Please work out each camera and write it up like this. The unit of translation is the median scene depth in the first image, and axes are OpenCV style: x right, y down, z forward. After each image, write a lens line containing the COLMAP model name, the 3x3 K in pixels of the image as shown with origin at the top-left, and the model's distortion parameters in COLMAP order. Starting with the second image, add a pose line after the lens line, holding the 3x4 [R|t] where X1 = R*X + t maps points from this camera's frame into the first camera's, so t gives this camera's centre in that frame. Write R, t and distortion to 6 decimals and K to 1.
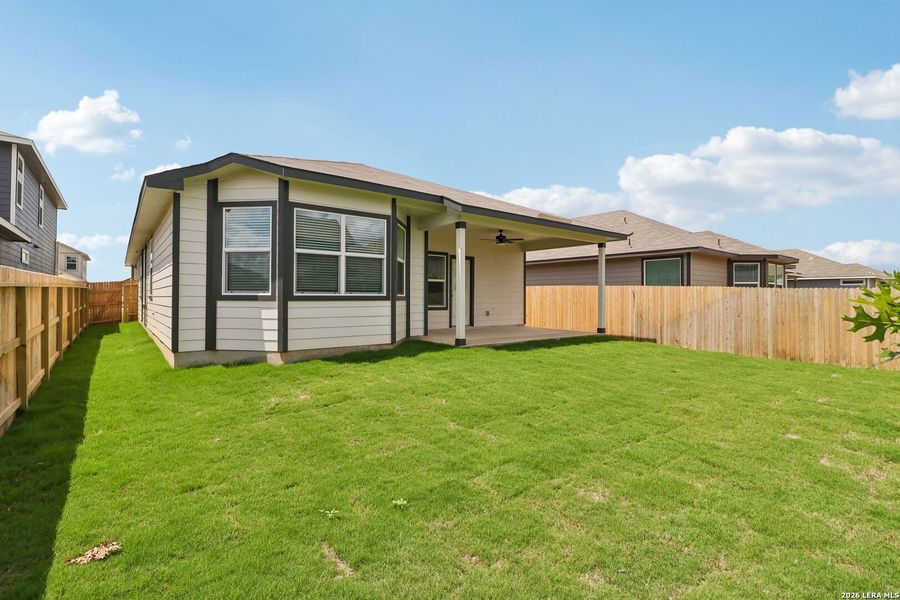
lens RADIAL K [[423.9, 0, 450.0], [0, 423.9, 291.5], [0, 0, 1]] dist [-0.002365, -0.007251]
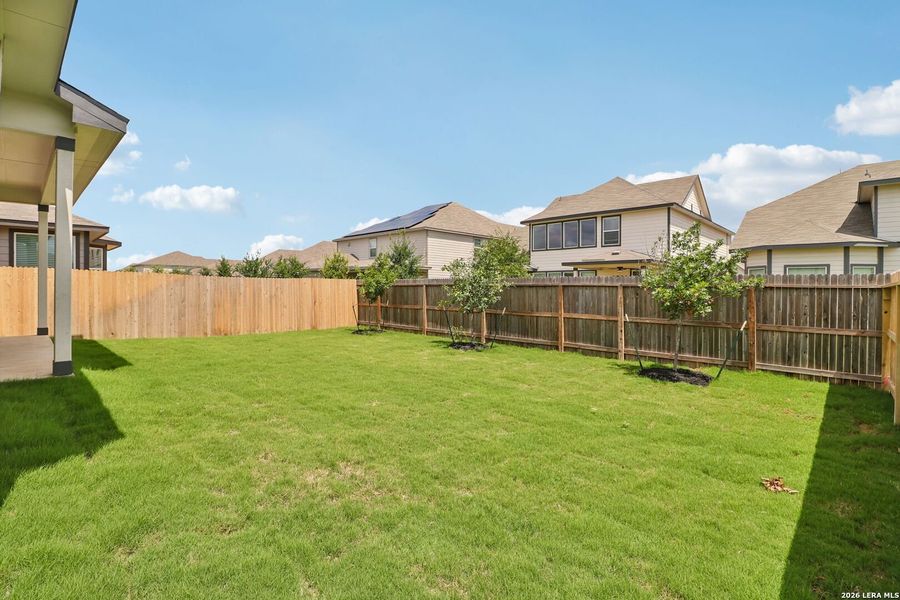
lens RADIAL K [[423.9, 0, 445.9], [0, 423.9, 295.5], [0, 0, 1]] dist [-0.002365, -0.007251]
pose [[-0.124081, -0.021541, 0.992038, -0.465030], [-0.016480, 0.999671, 0.019646, 0.011046], [-0.992135, -0.013911, -0.124396, 0.490410]]
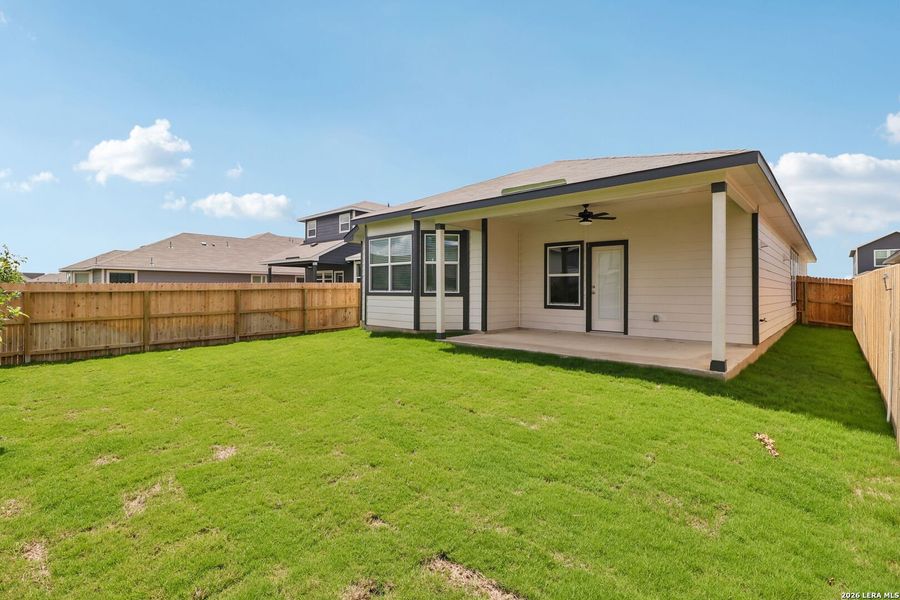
lens RADIAL K [[423.9, 0, 442.2], [0, 423.9, 284.5], [0, 0, 1]] dist [-0.002365, -0.007251]
pose [[0.136026, -0.018736, -0.990528, 0.904093], [0.008262, 0.999808, -0.017777, 0.007345], [0.990671, -0.005766, 0.136155, 0.713809]]
